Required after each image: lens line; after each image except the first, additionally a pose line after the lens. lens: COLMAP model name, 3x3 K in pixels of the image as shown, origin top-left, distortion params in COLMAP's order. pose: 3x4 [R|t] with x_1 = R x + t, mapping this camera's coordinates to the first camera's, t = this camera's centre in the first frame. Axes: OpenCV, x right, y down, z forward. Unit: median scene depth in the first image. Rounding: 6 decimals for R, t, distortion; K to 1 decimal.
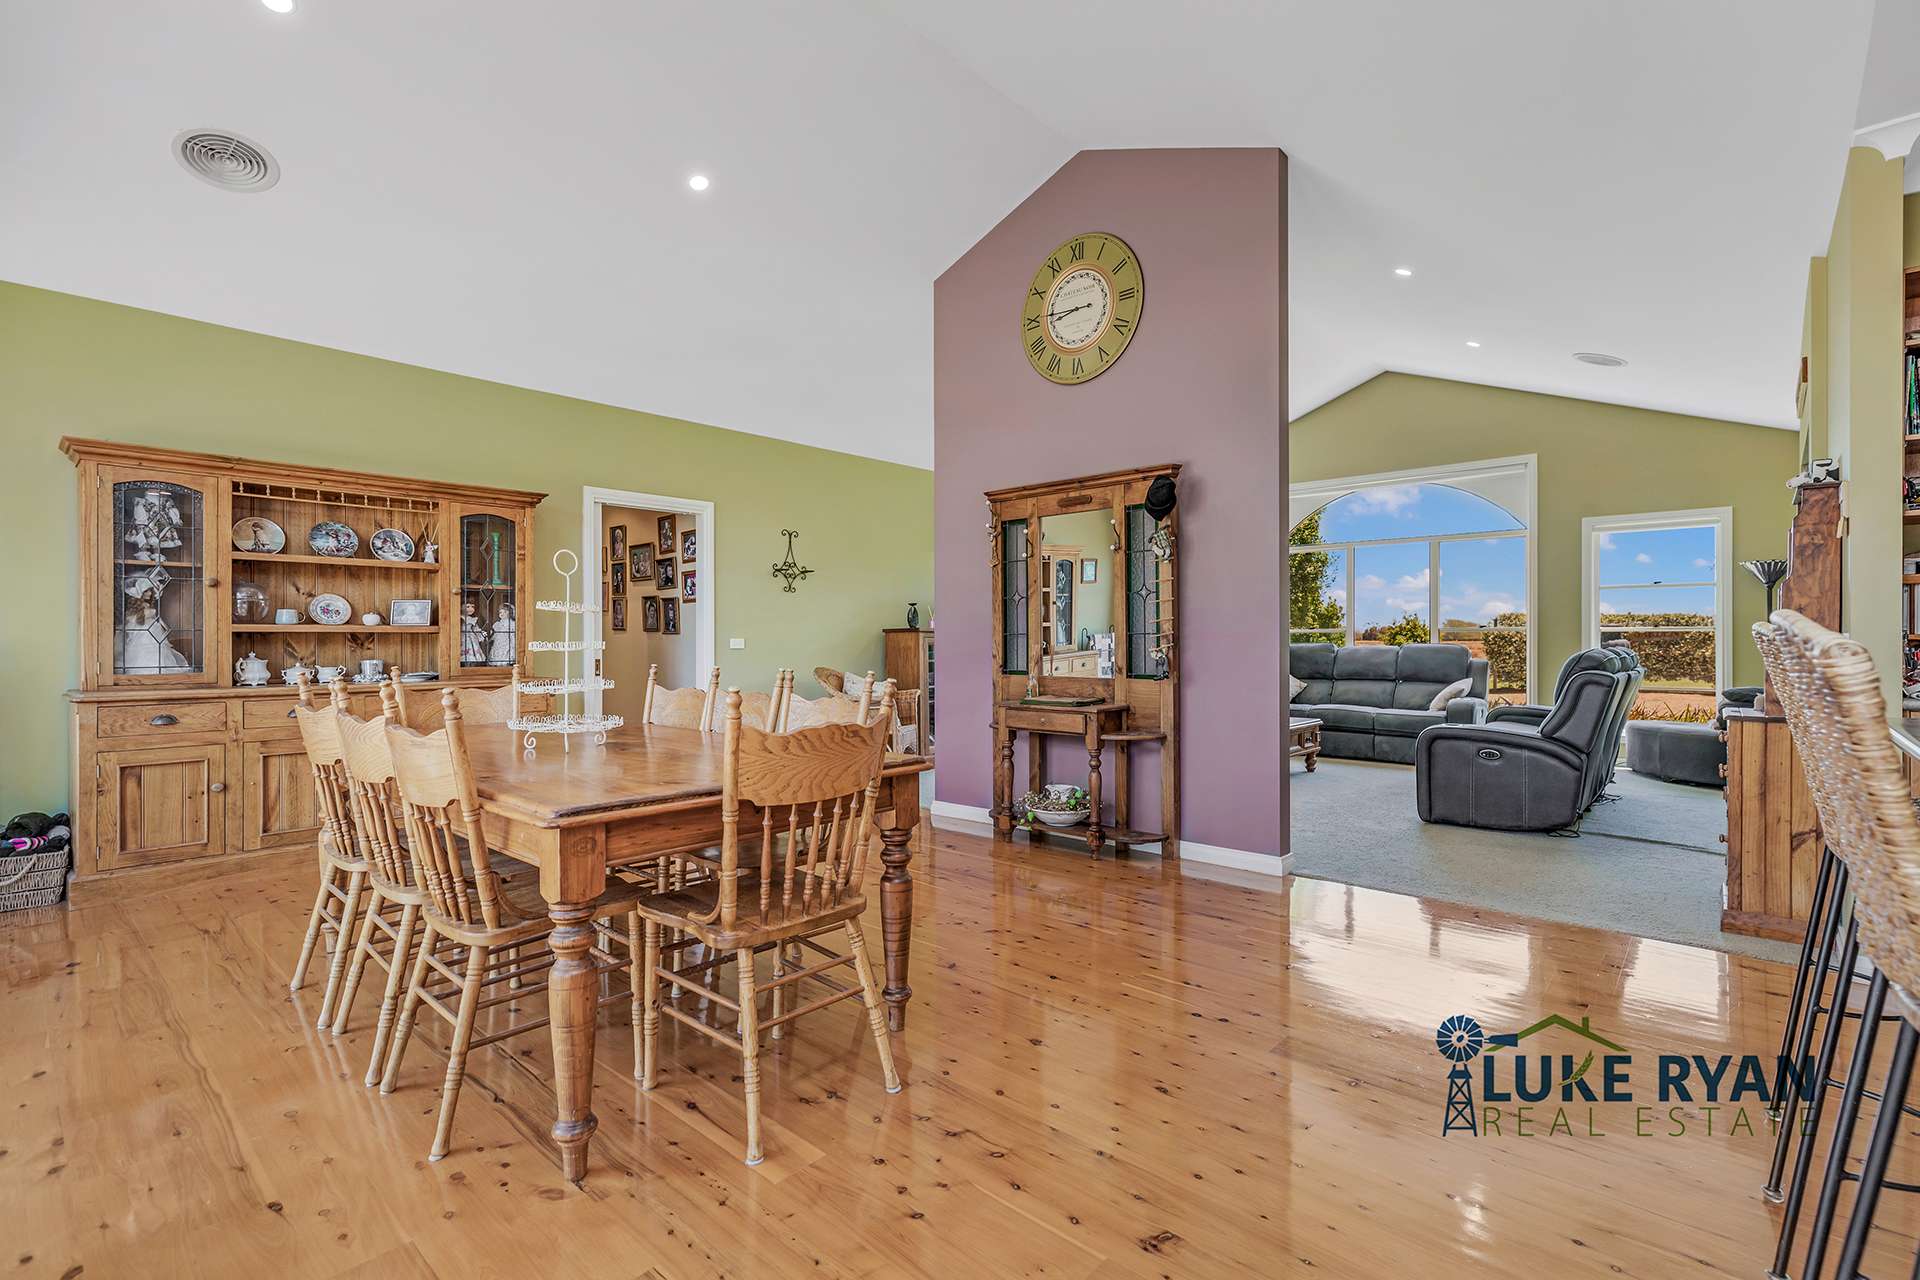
lens RADIAL K [[863.2, 0, 960.0], [0, 863.2, 640.0], [0, 0, 1]] dist [0.001824, 0.000097]
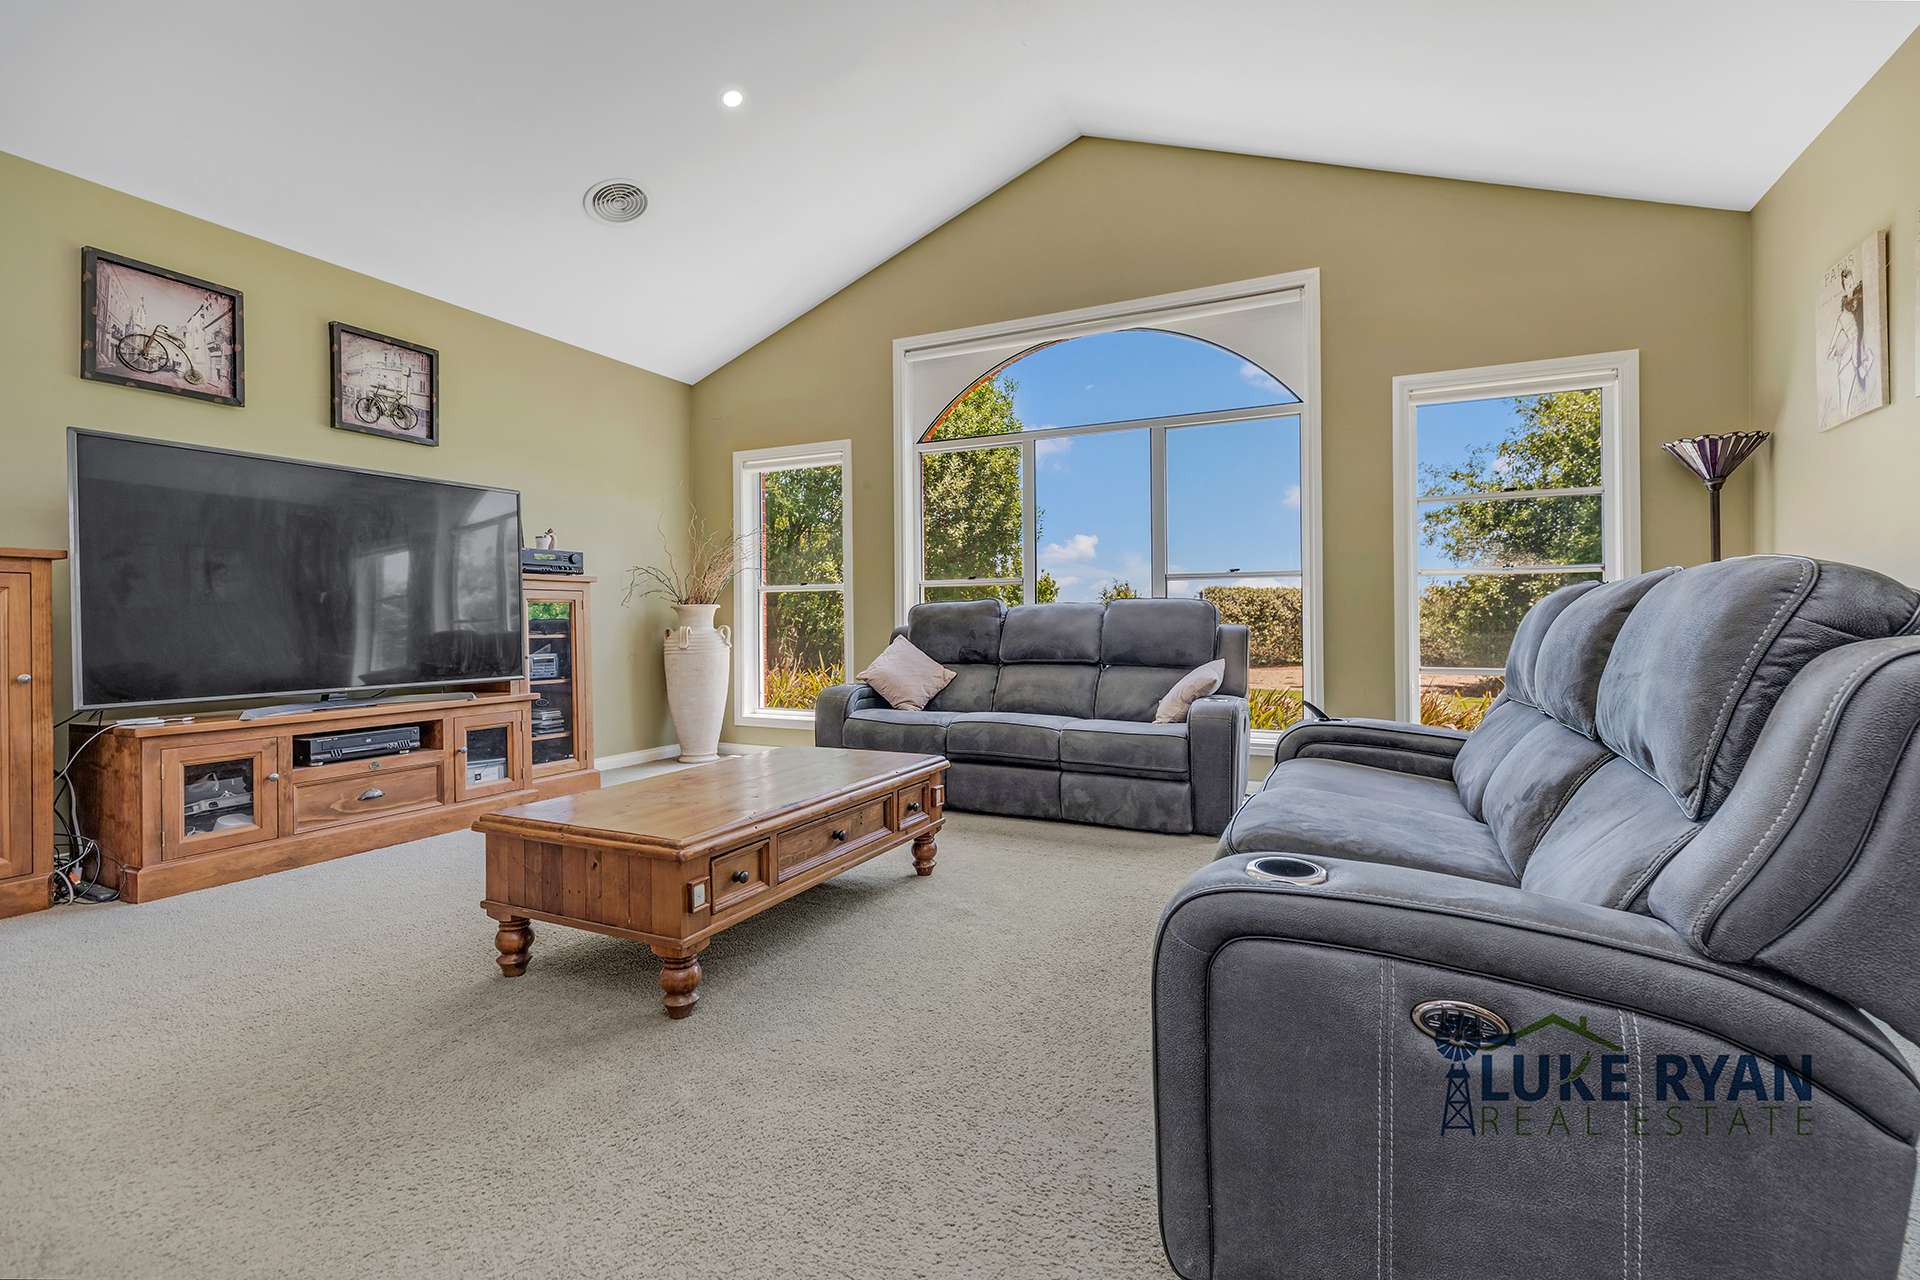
lens RADIAL K [[875.2, 0, 959.8], [0, 875.2, 622.4], [0, 0, 1]] dist [0.002812, 0.000443]
pose [[0.955385, -0.002167, 0.295356, 0.263862], [0.001959, 0.999998, 0.000998, 0.019378], [-0.295357, -0.000375, 0.955387, 0.509744]]
